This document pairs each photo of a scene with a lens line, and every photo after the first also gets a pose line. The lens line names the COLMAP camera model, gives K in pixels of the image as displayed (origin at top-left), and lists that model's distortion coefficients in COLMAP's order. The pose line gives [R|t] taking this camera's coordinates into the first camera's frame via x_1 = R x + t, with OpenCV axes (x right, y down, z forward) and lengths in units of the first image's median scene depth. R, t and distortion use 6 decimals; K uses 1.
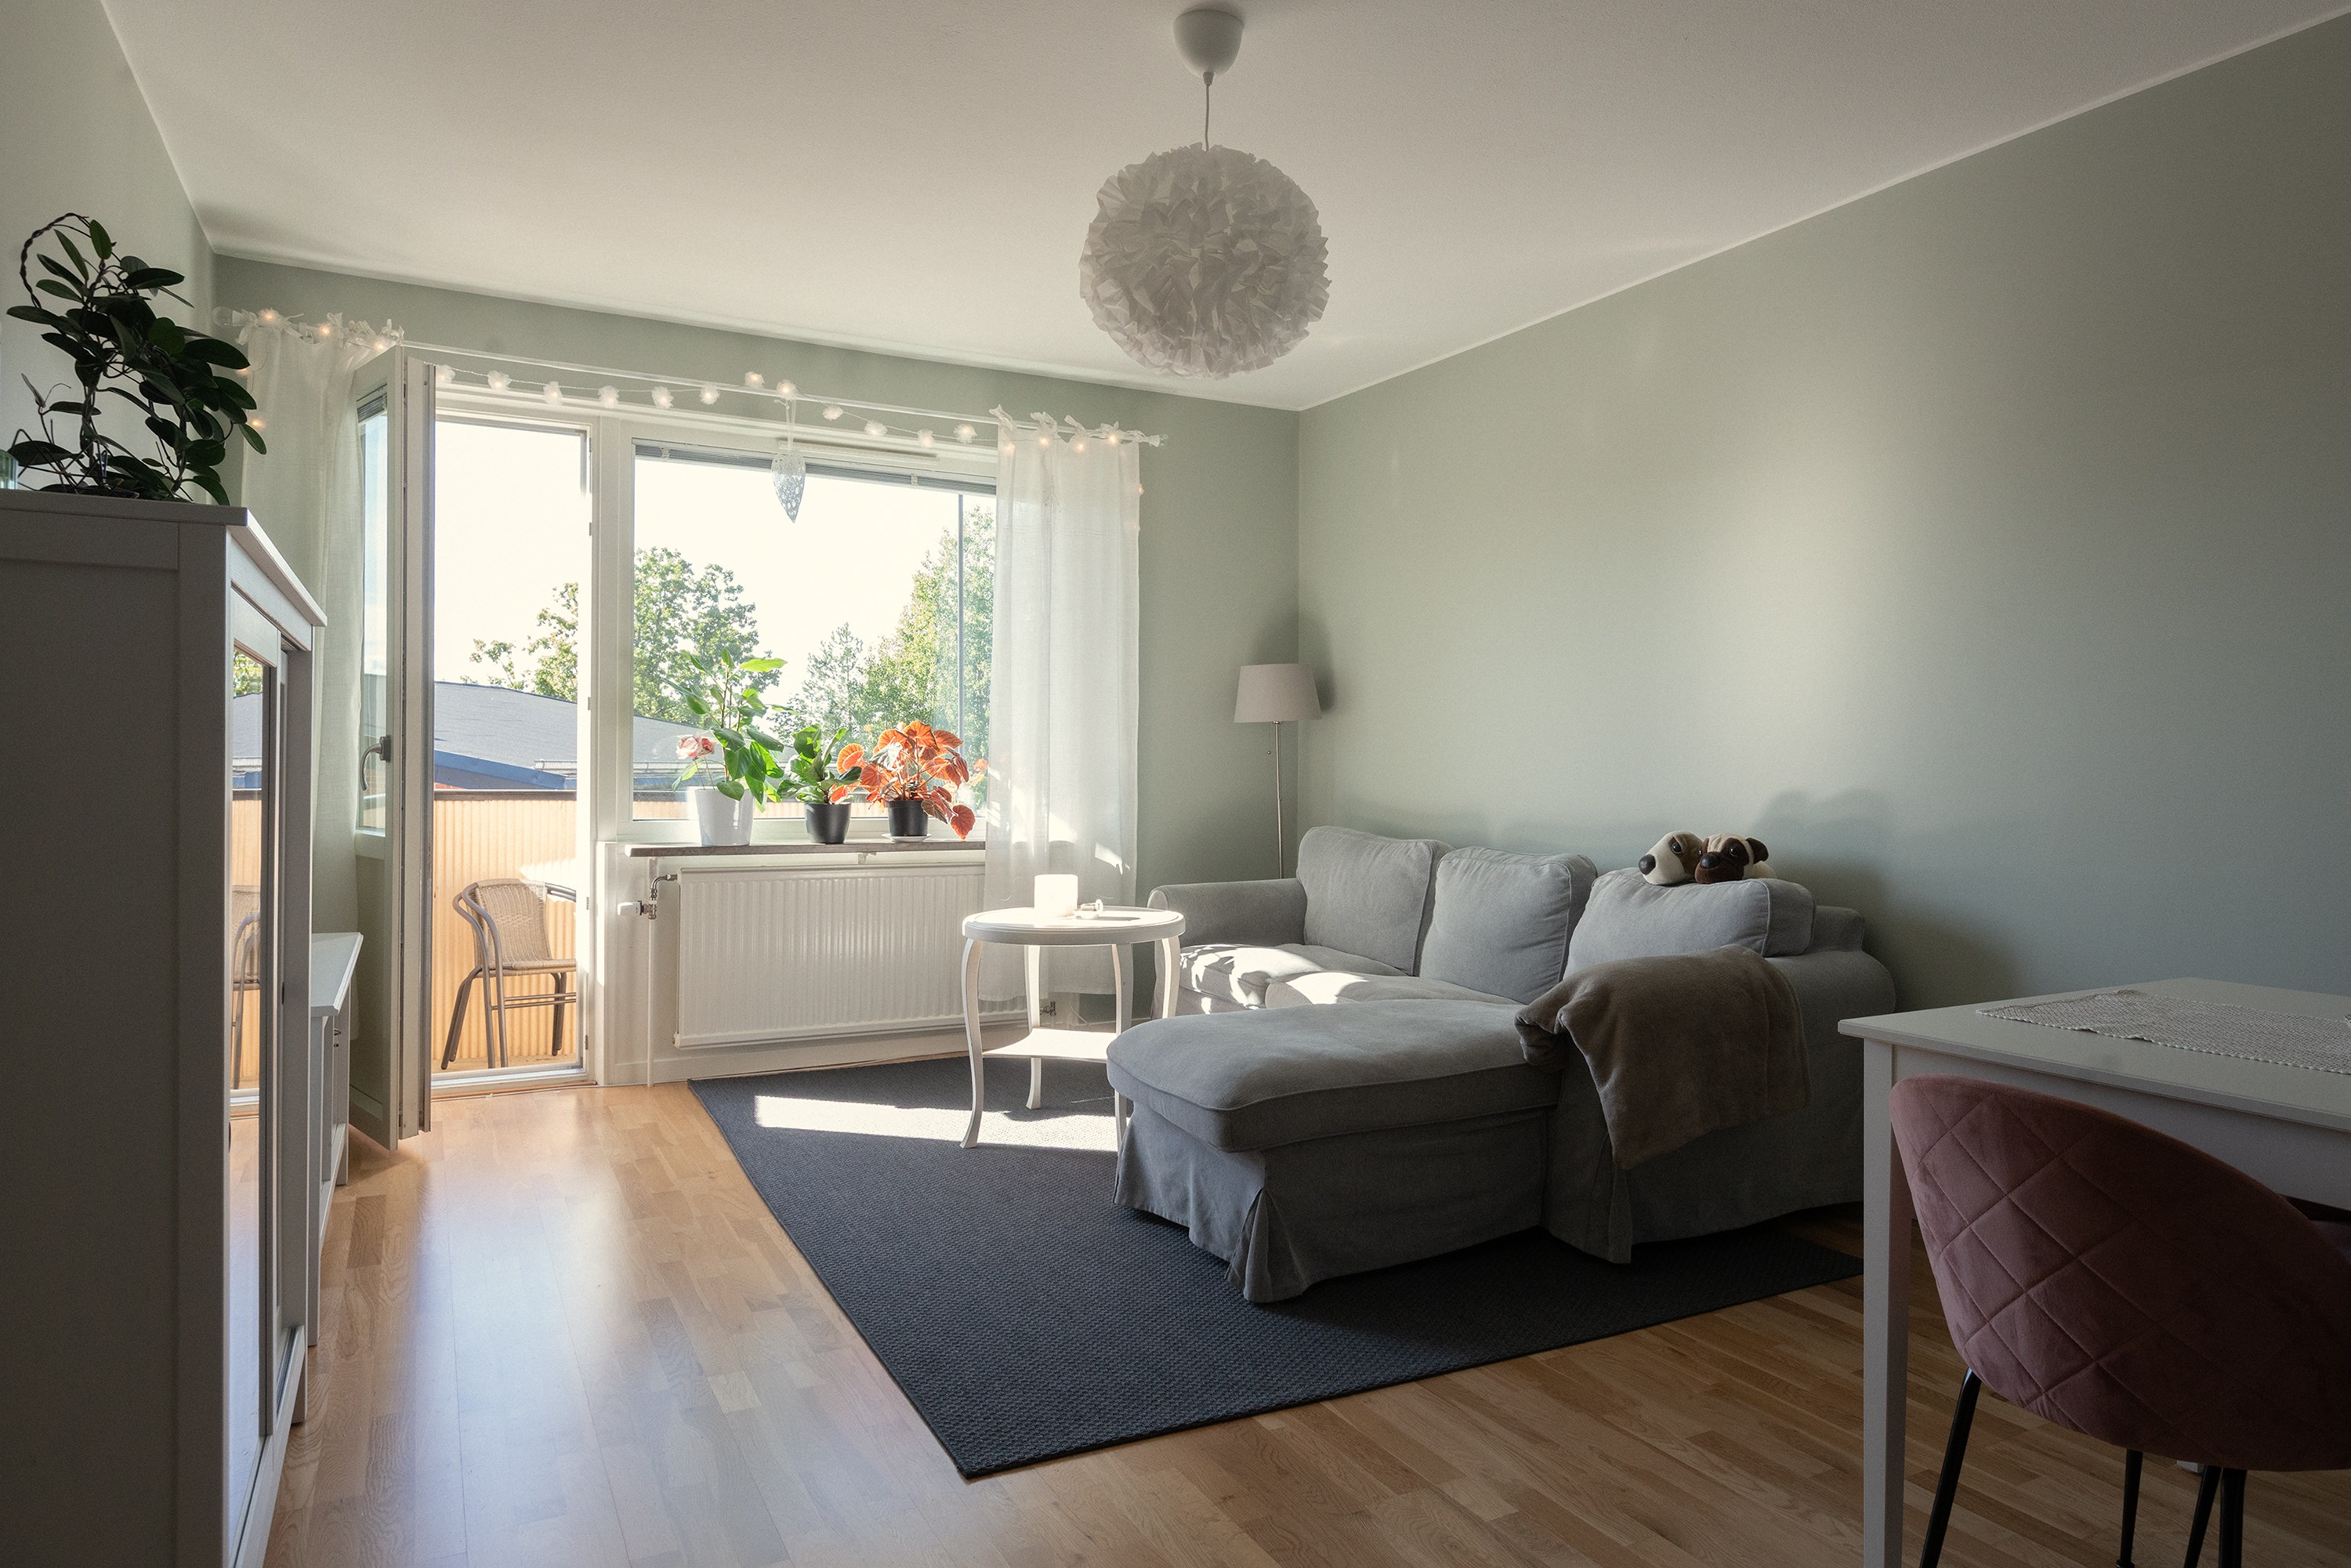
lens RADIAL K [[1432.5, 0, 1175.5], [0, 1432.5, 784.0], [0, 0, 1]] dist [0.023708, -0.001847]
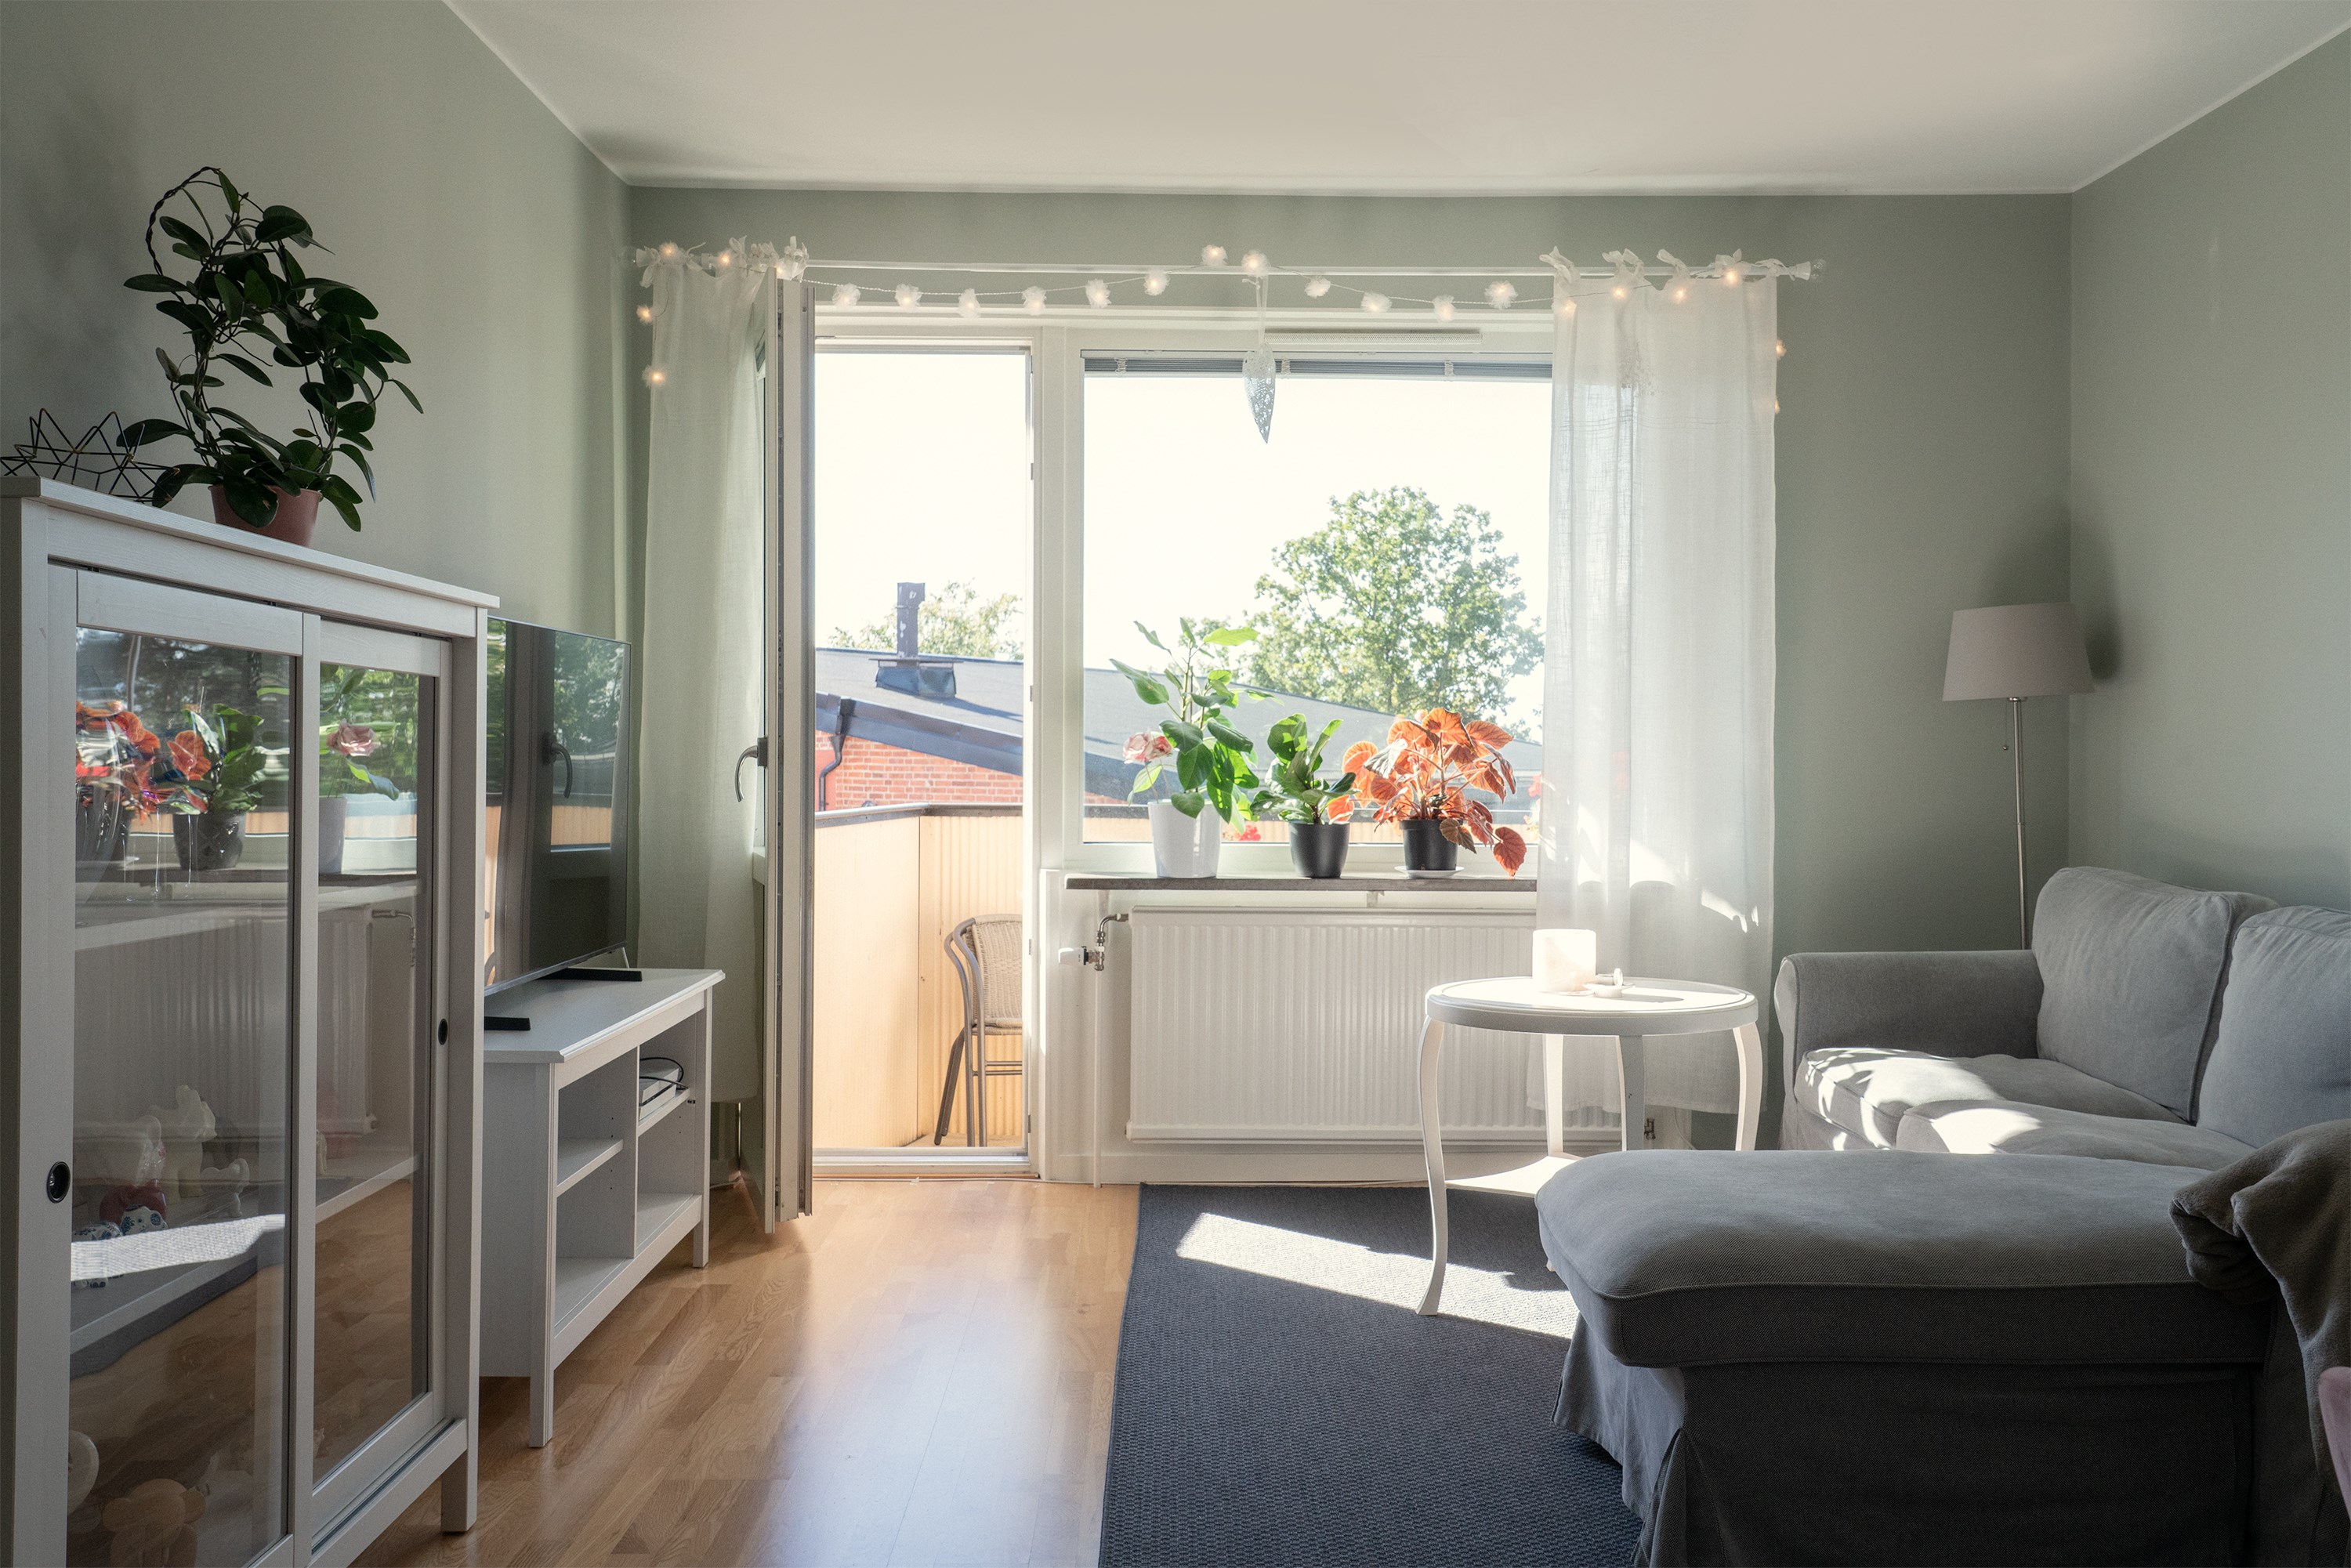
lens RADIAL K [[2002.4, 0, 1174.8], [0, 2002.4, 798.6], [0, 0, 1]] dist [0.050358, 0.001403]
pose [[0.892044, 0.003148, -0.451938, 0.156696], [-0.003662, 0.999993, -0.000262, 0.001657], [0.451934, 0.001889, 0.892049, 0.057173]]
